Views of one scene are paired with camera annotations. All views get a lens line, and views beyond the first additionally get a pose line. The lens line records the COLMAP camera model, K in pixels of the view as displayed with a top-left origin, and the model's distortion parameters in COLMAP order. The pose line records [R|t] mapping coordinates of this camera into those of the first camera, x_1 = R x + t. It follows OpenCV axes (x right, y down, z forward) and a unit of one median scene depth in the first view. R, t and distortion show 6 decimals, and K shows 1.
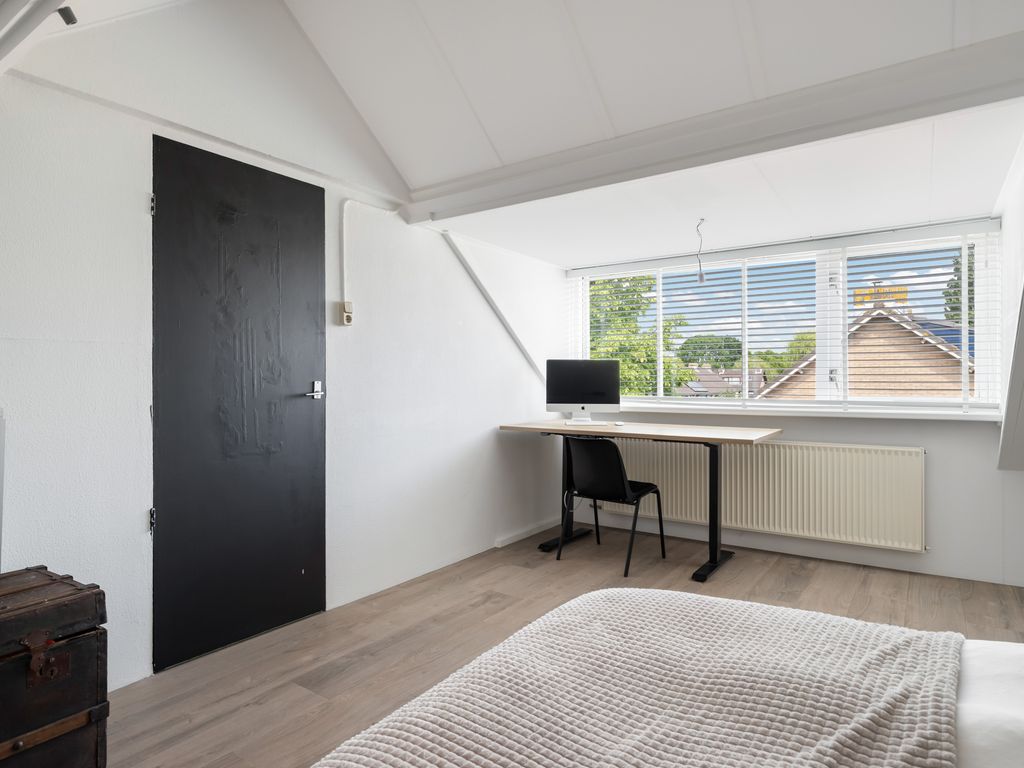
lens RADIAL K [[600.7, 0, 512.4], [0, 600.7, 380.4], [0, 0, 1]] dist [0.020877, -0.004553]
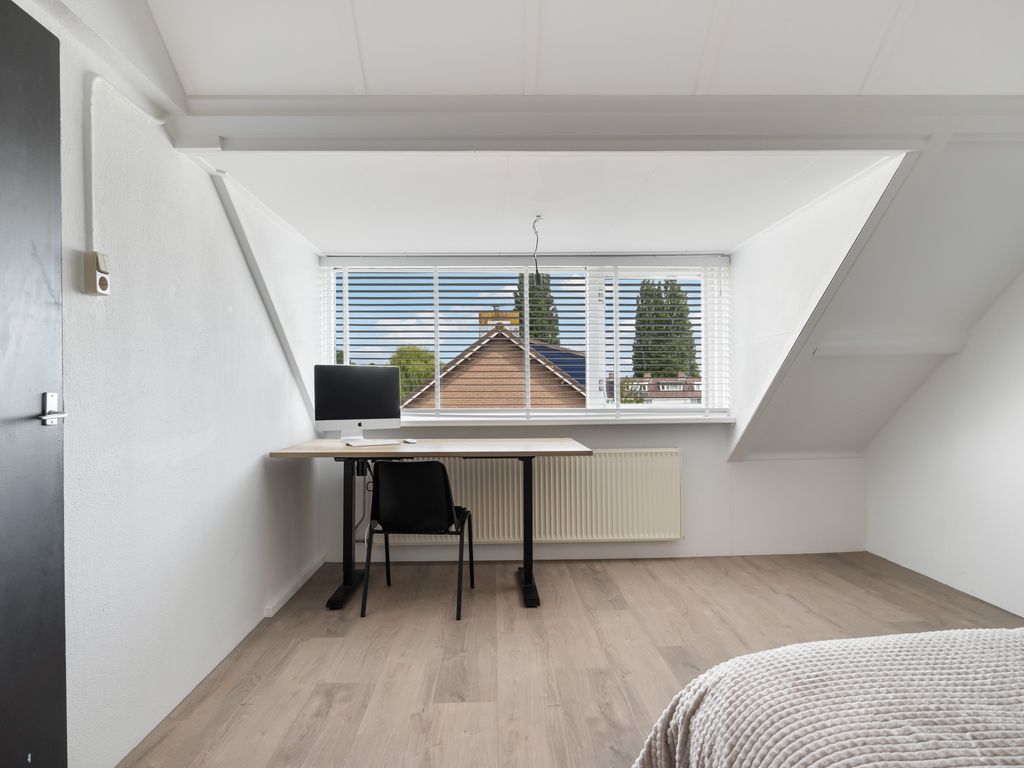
lens RADIAL K [[600.7, 0, 511.9], [0, 600.7, 389.8], [0, 0, 1]] dist [0.020877, -0.004553]
pose [[0.812479, -0.002151, 0.582986, -0.238160], [0.004740, 0.999985, -0.002917, 0.002113], [-0.582971, 0.005133, 0.812477, 0.247640]]
